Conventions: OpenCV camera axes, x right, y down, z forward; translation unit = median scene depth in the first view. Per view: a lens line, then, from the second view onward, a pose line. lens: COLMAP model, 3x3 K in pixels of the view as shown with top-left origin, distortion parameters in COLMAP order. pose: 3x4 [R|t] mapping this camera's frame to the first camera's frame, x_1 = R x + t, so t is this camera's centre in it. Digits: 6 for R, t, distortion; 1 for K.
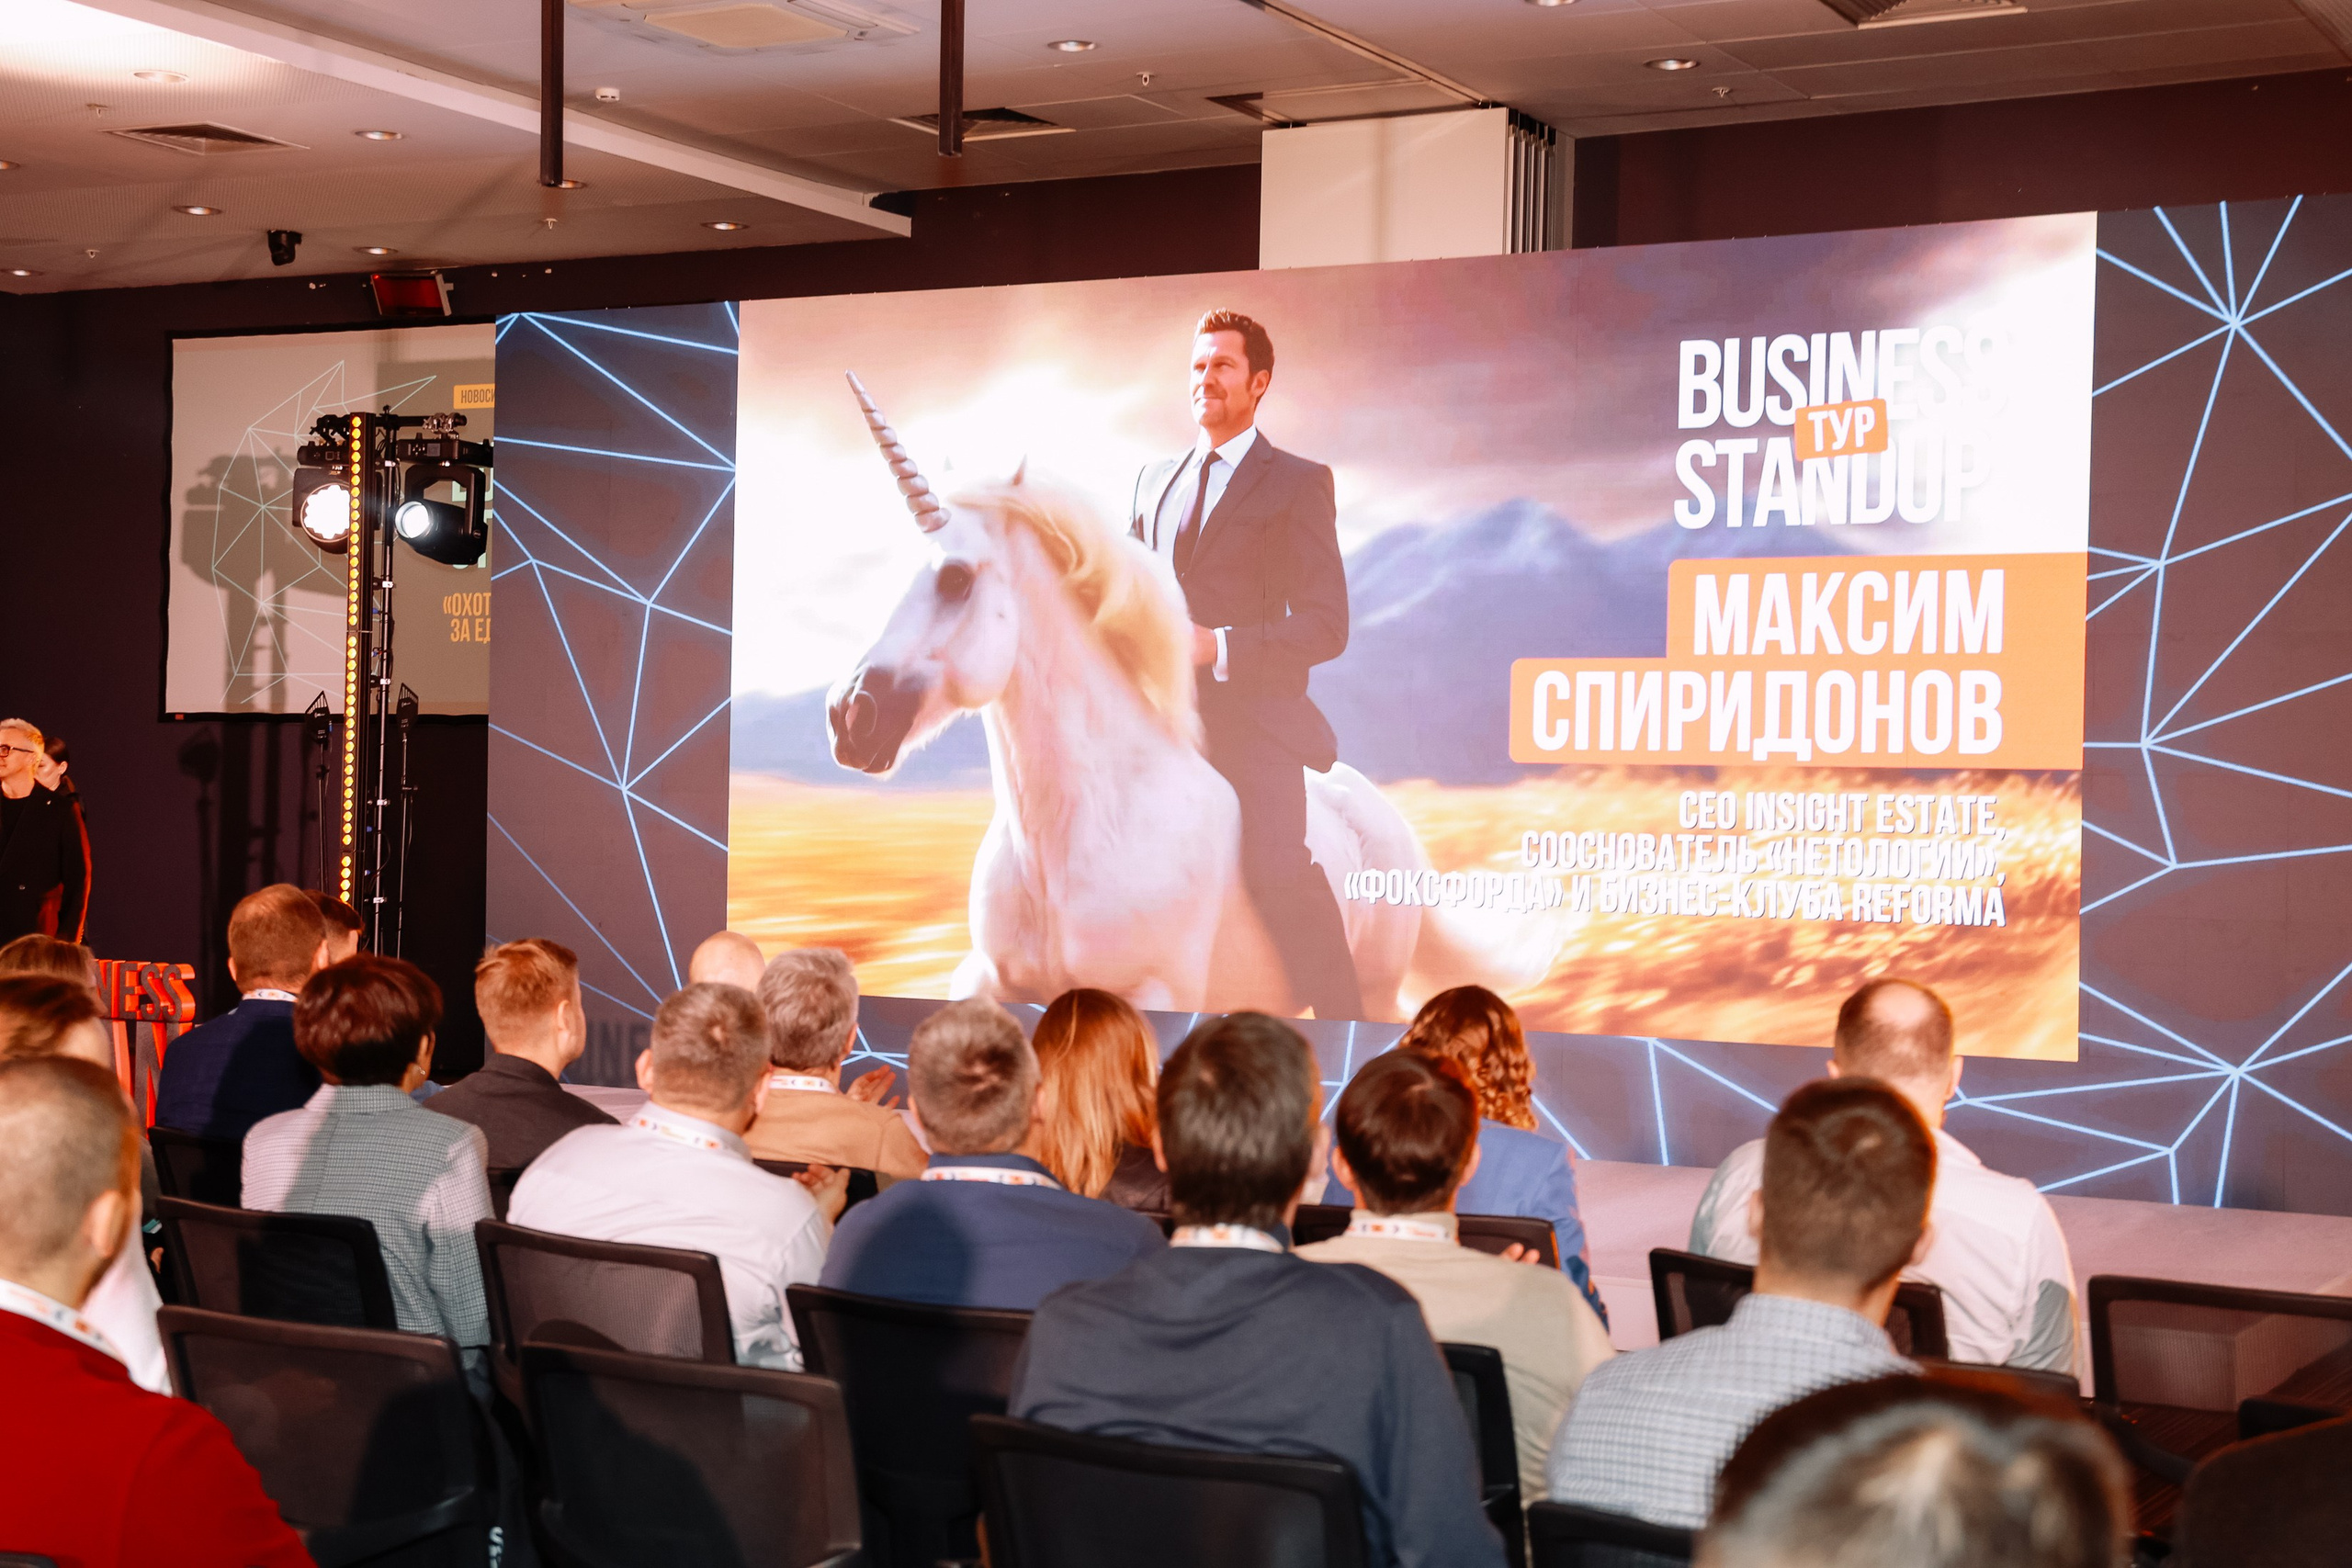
lens RADIAL K [[3448.7, 0, 1175.5], [0, 3448.7, 786.2], [0, 0, 1]] dist [0.113203, 0.000000]
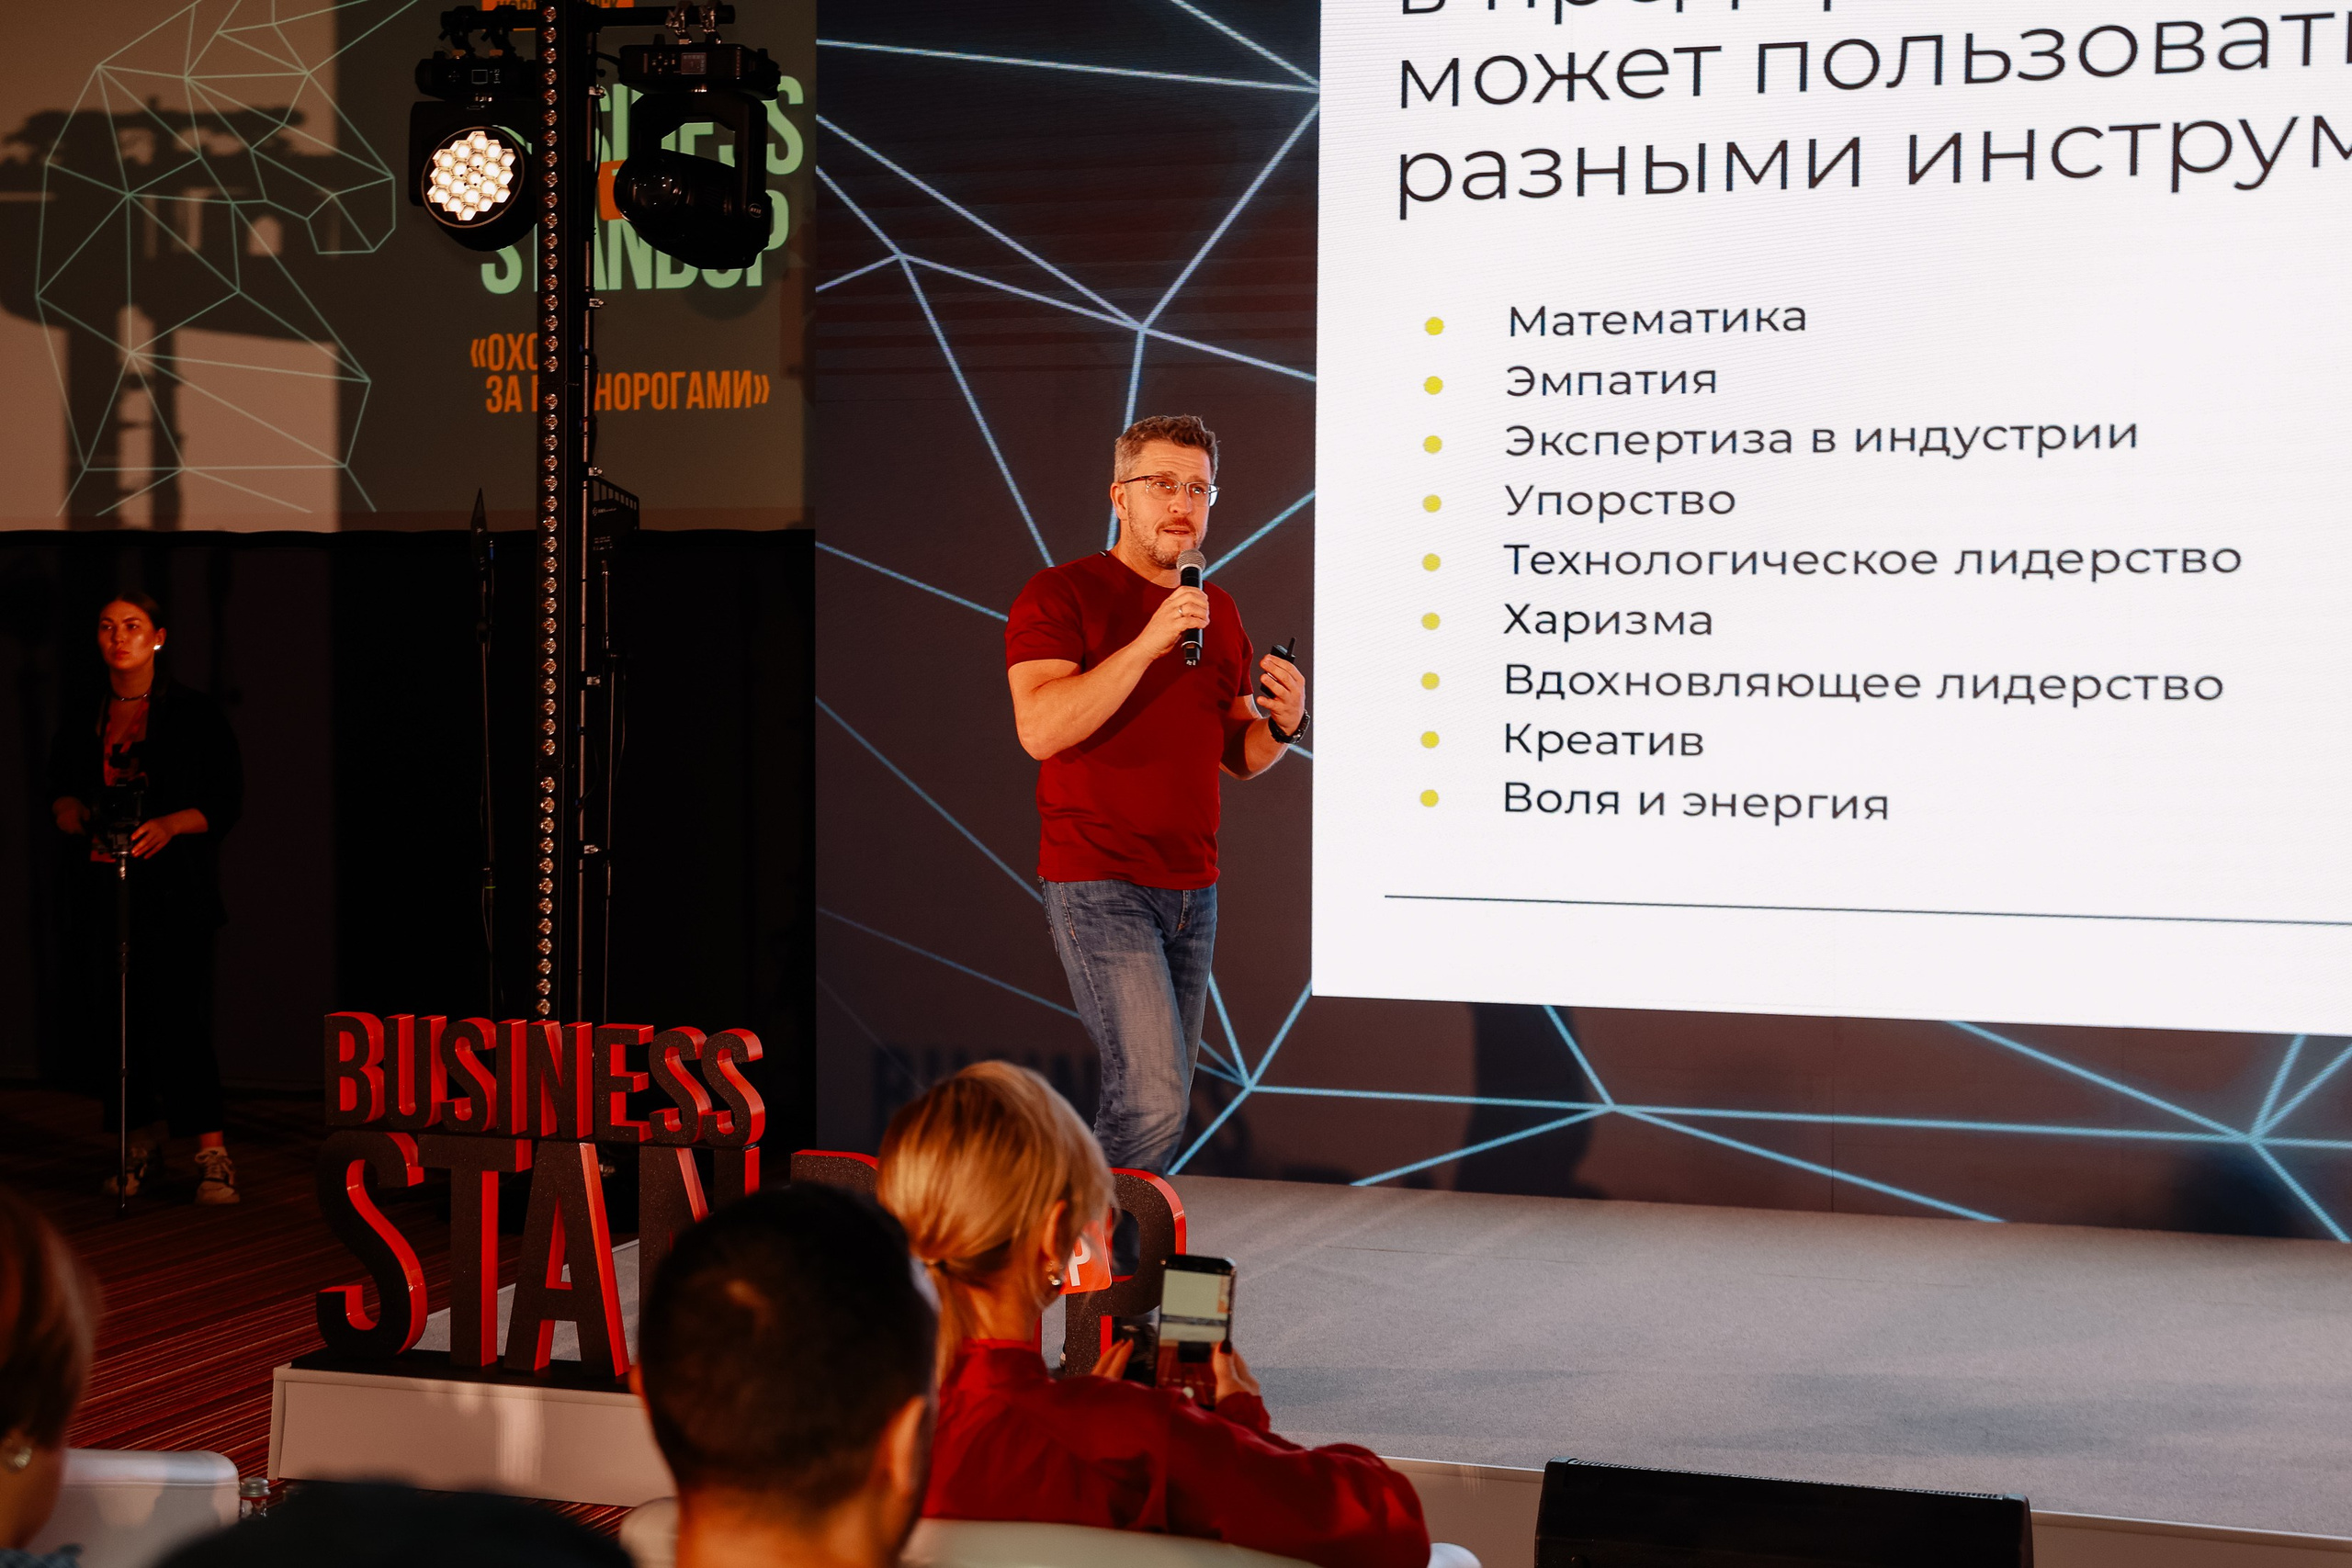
lens RADIAL K [[3827.0, 0, 1168.1], [0, 3827.0, 784.2], [0, 0, 1]] dist [0.077790, 0.000000]
pose [[0.982332, -0.021873, 0.185862, -0.306695], [0.013560, 0.998855, 0.045878, -0.007548], [-0.186653, -0.042548, 0.981504, 0.427453]]
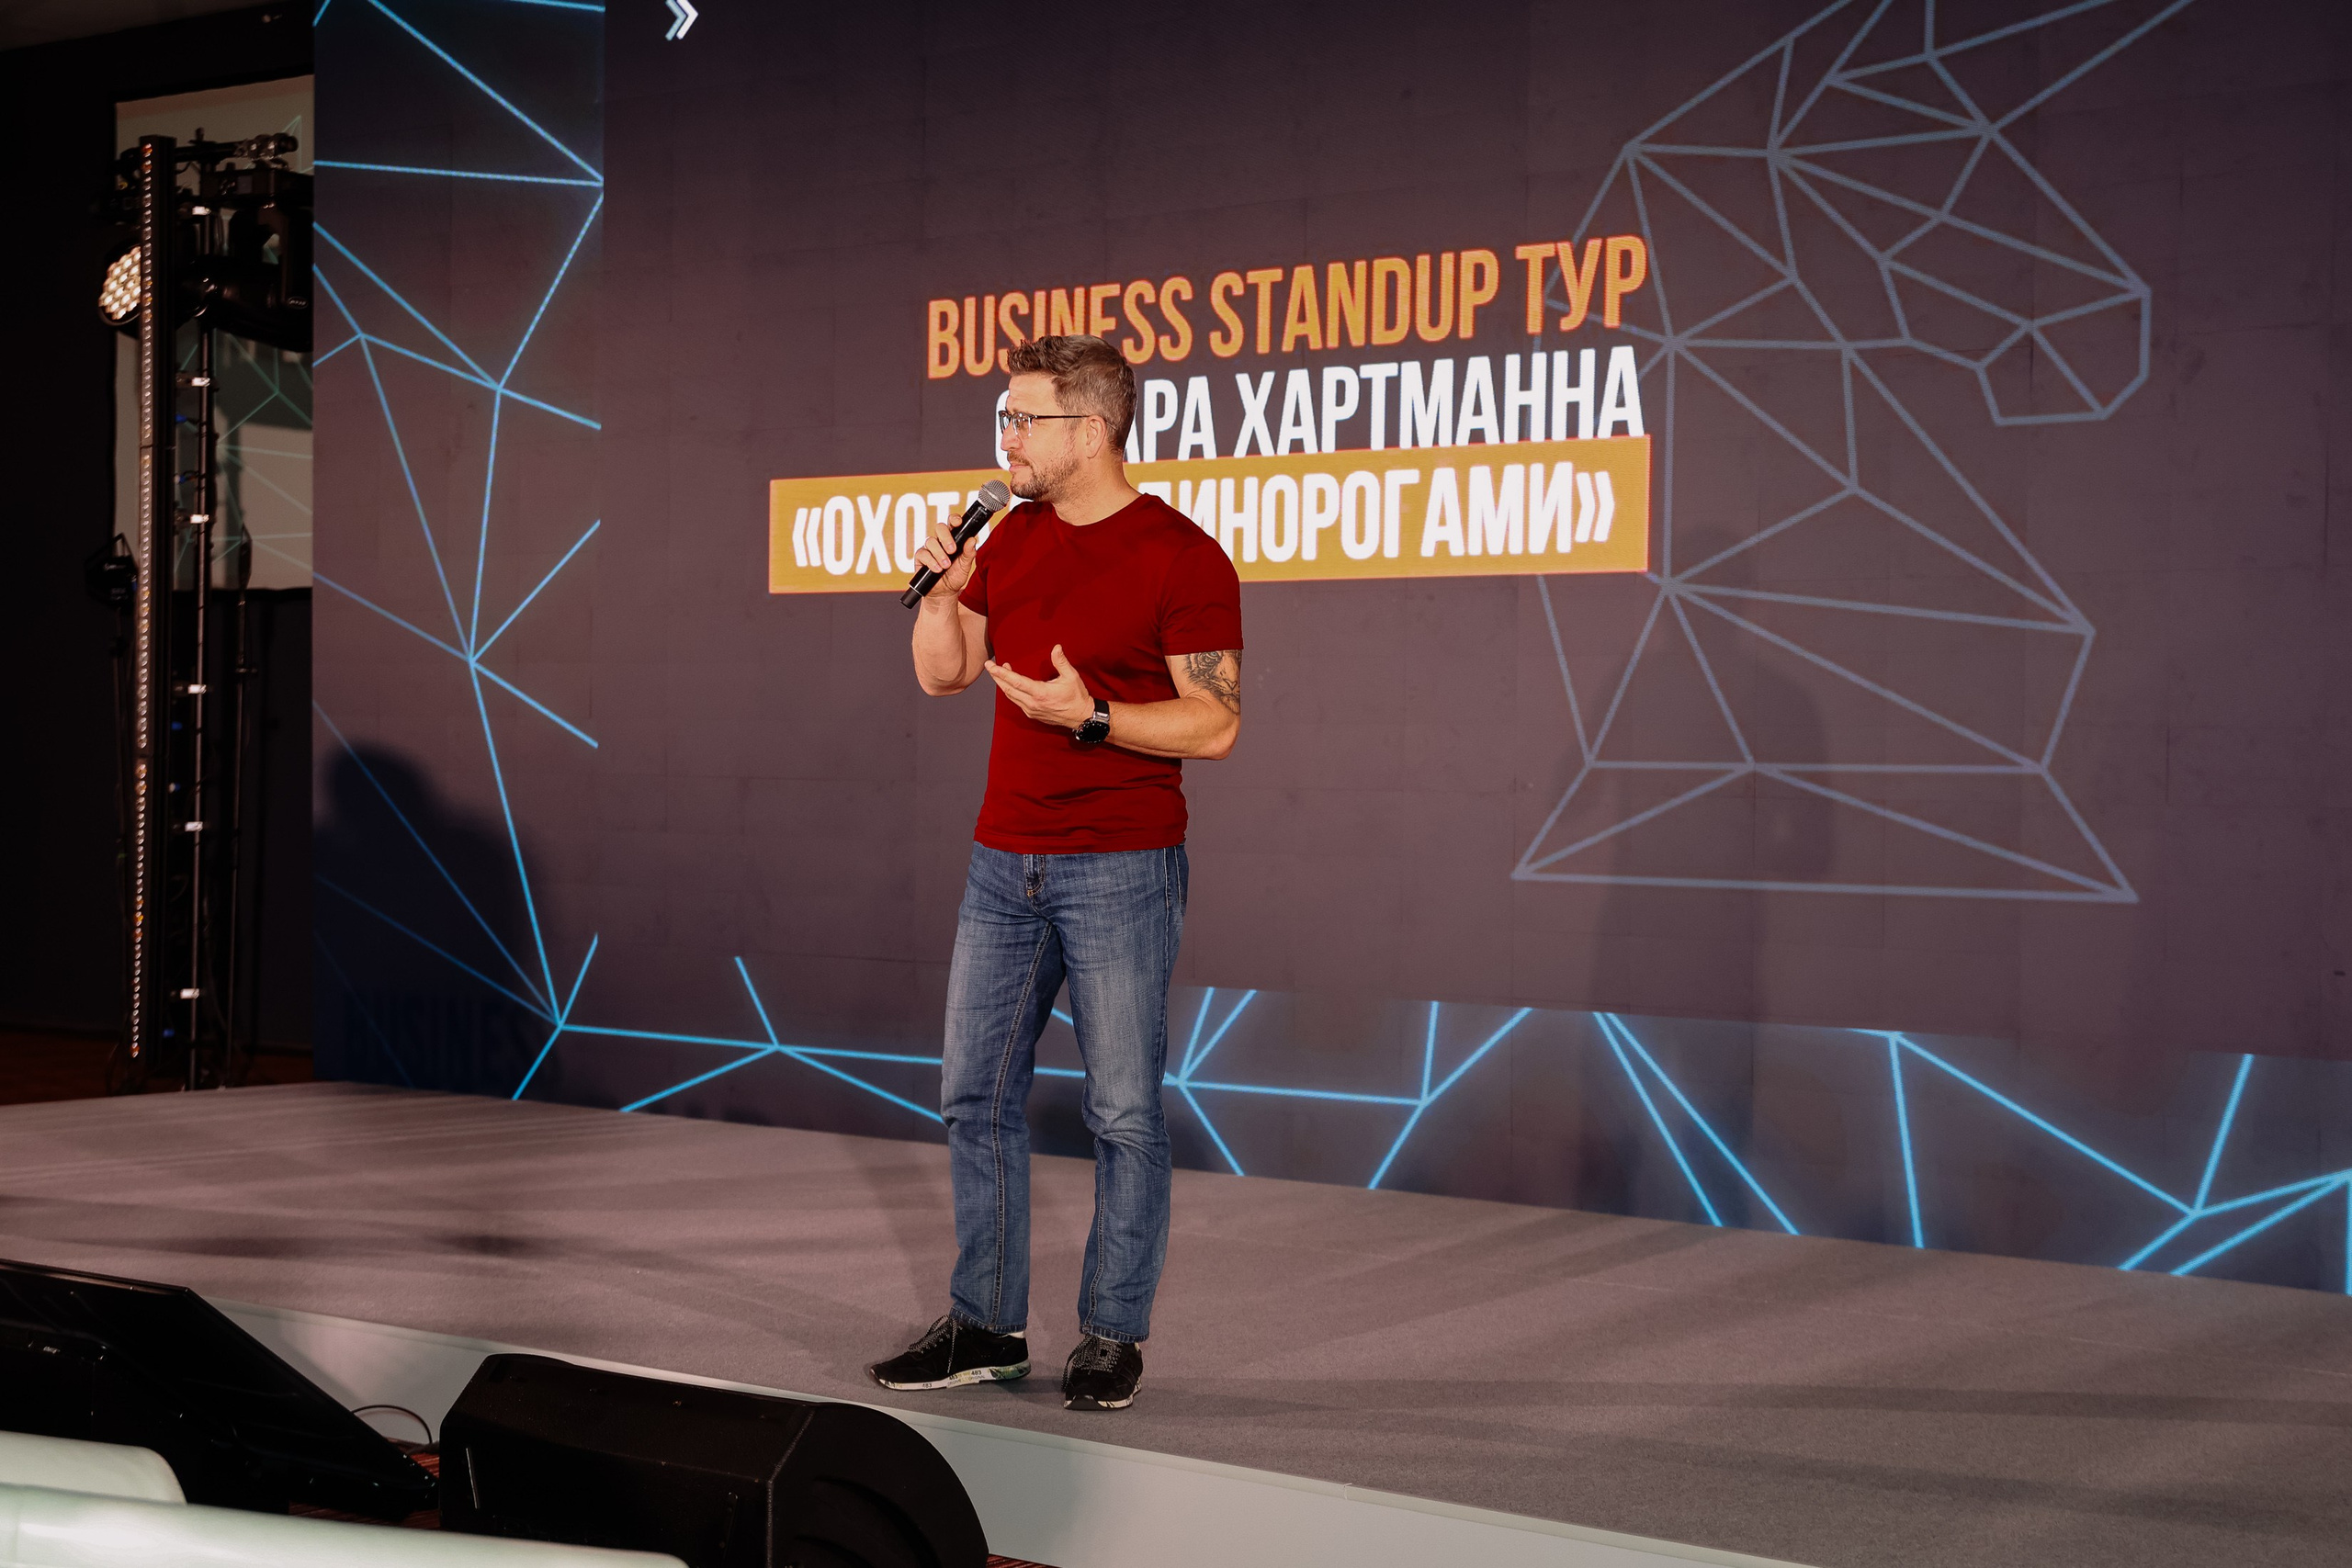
lens RADIAL K [[3686.1, 0, 1164.7], [0, 3686.1, 796.8], [0, 0, 1]] dist [0.130507, 0.000000]
pose [[0.982121, -0.003701, -0.188217, 0.133275], [0.005617, 0.999938, 0.009650, 0.025042], [0.188169, -0.010535, 0.982080, 0.346574]]
